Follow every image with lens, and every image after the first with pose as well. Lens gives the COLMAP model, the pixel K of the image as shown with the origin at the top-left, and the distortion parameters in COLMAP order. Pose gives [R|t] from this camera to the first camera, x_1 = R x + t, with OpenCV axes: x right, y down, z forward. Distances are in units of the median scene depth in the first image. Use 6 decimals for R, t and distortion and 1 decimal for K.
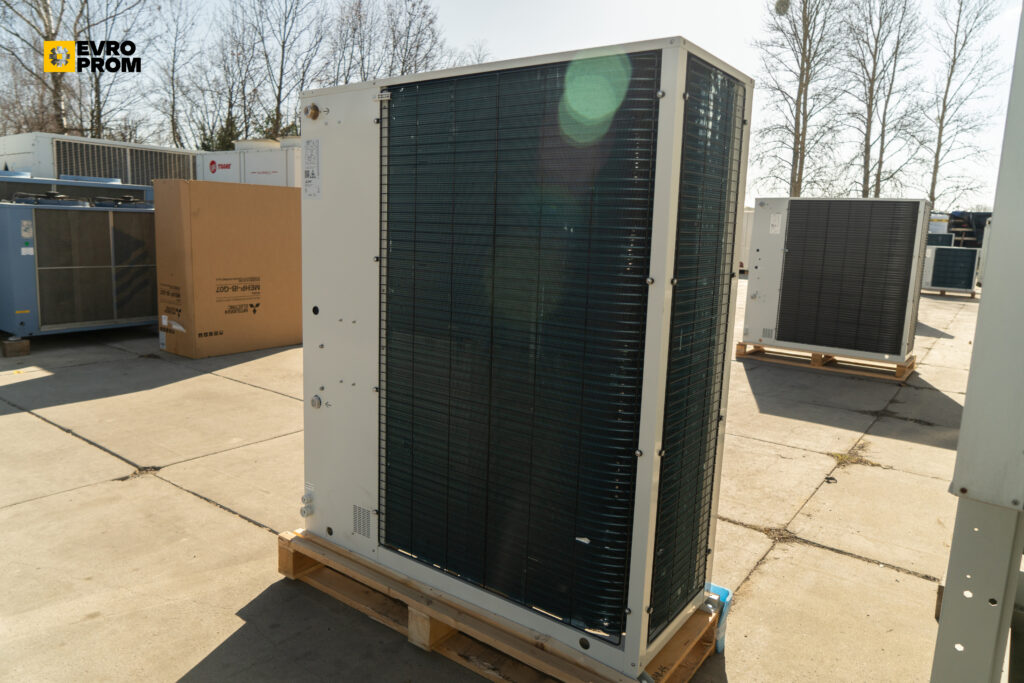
lens RADIAL K [[691.8, 0, 512.0], [0, 691.8, 341.5], [0, 0, 1]] dist [-0.022946, 0.002981]
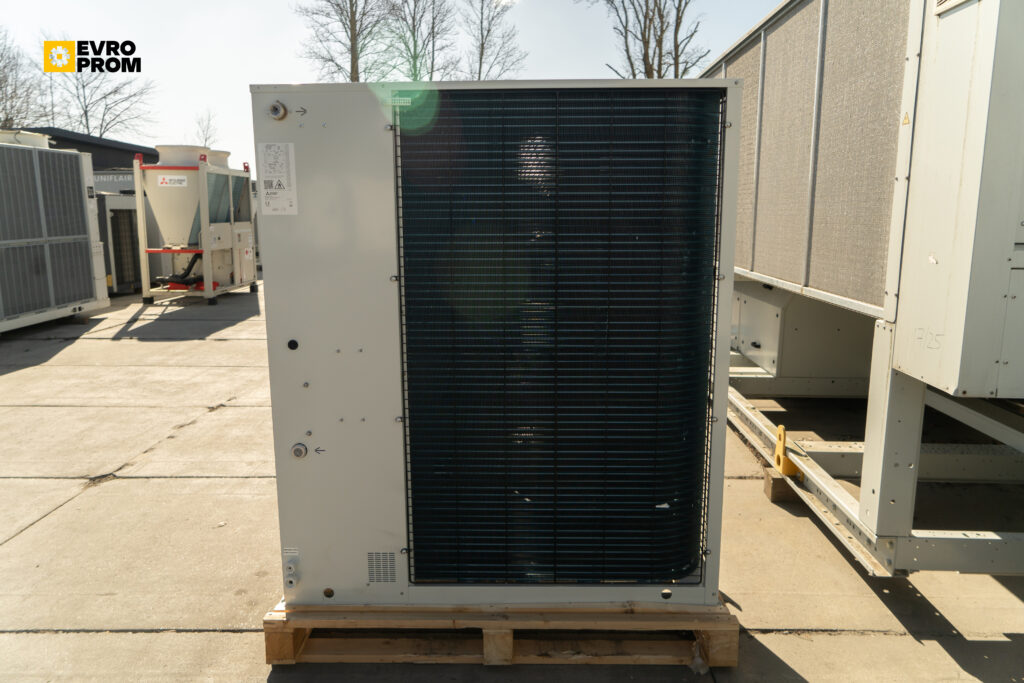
lens RADIAL K [[722.3, 0, 525.7], [0, 722.3, 339.5], [0, 0, 1]] dist [0.002011, 0.004639]
pose [[0.811268, -0.145149, 0.566371, -0.181588], [0.131964, 0.989155, 0.064474, -0.023227], [-0.569587, 0.022435, 0.821625, 0.033940]]
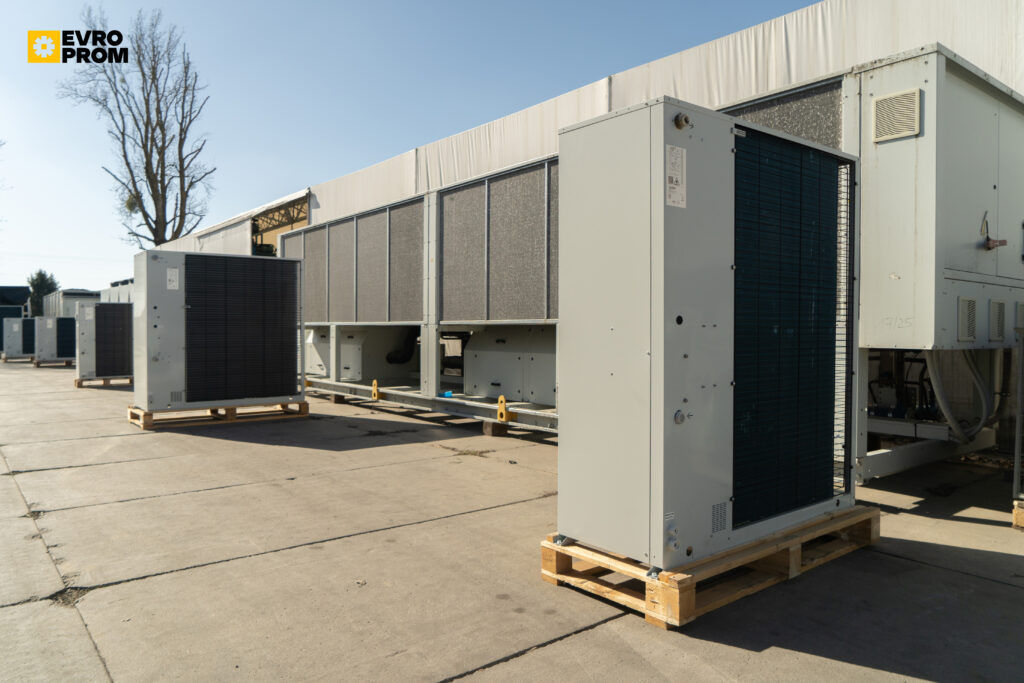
lens RADIAL K [[707.3, 0, 512.0], [0, 707.3, 341.5], [0, 0, 1]] dist [-0.021304, 0.003843]
pose [[0.250992, -0.058426, 0.966224, -0.425978], [0.169725, 0.985370, 0.015495, -0.023028], [-0.952994, 0.160103, 0.257236, 0.318481]]
